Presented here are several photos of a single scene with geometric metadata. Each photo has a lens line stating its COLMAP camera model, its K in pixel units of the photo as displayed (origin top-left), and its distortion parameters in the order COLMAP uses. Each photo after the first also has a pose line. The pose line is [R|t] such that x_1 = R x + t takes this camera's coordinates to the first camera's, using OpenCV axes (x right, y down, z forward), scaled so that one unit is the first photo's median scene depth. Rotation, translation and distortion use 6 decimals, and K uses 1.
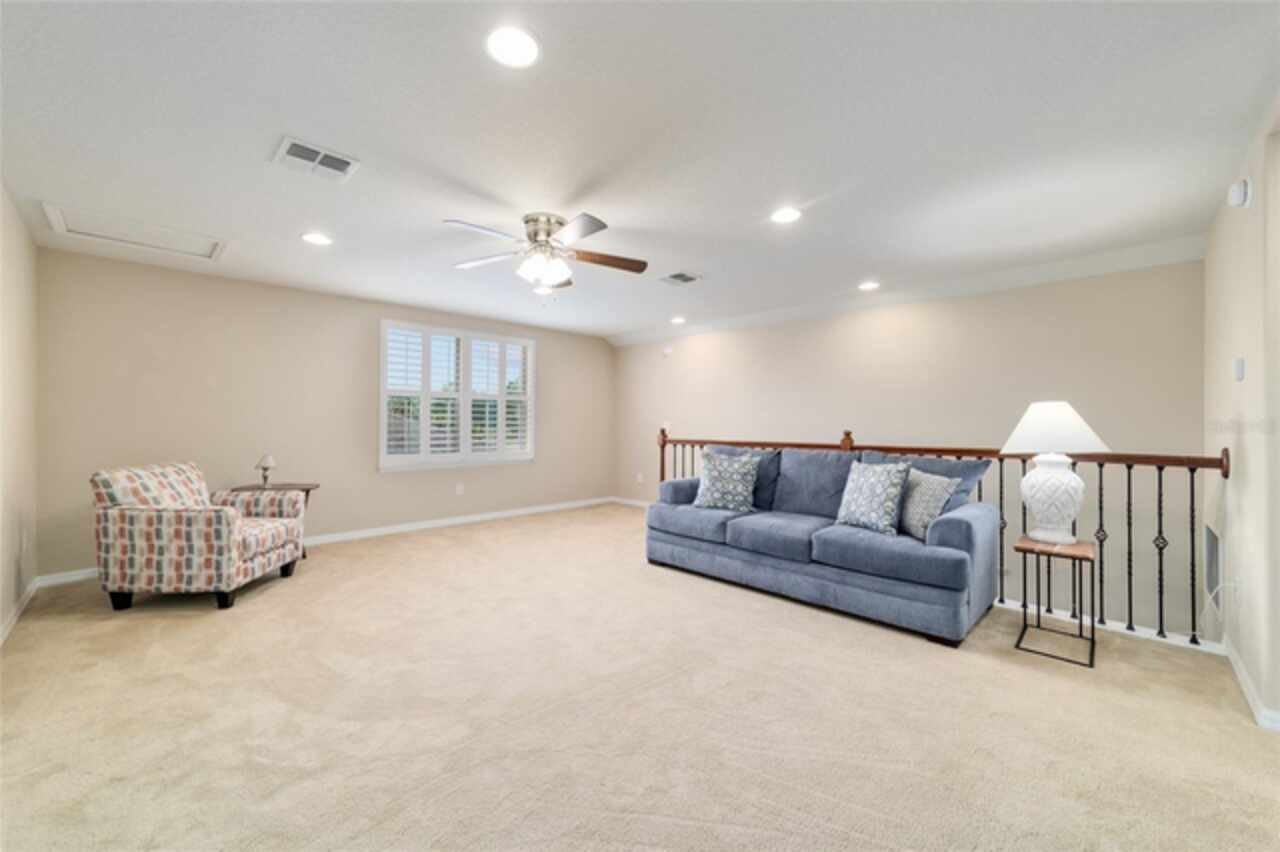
lens RADIAL K [[503.5, 0, 633.4], [0, 503.5, 423.4], [0, 0, 1]] dist [-0.001872, 0.000009]
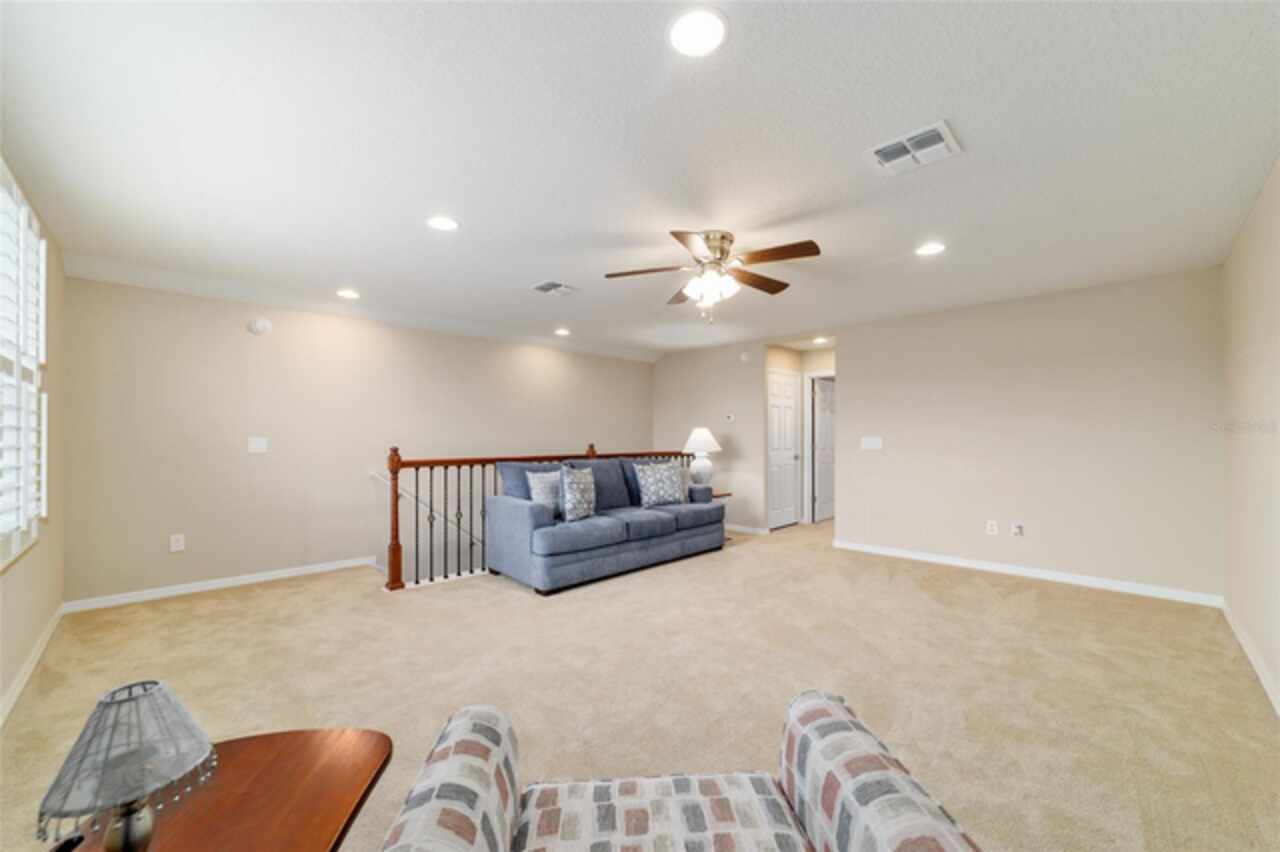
lens RADIAL K [[490.5, 0, 641.0], [0, 490.5, 430.8], [0, 0, 1]] dist [-0.000172, -0.000003]
pose [[0.001767, 0.011177, 0.999936, -0.924239], [0.002673, 0.999934, -0.011182, -0.006189], [-0.999995, 0.002693, 0.001737, 0.913796]]
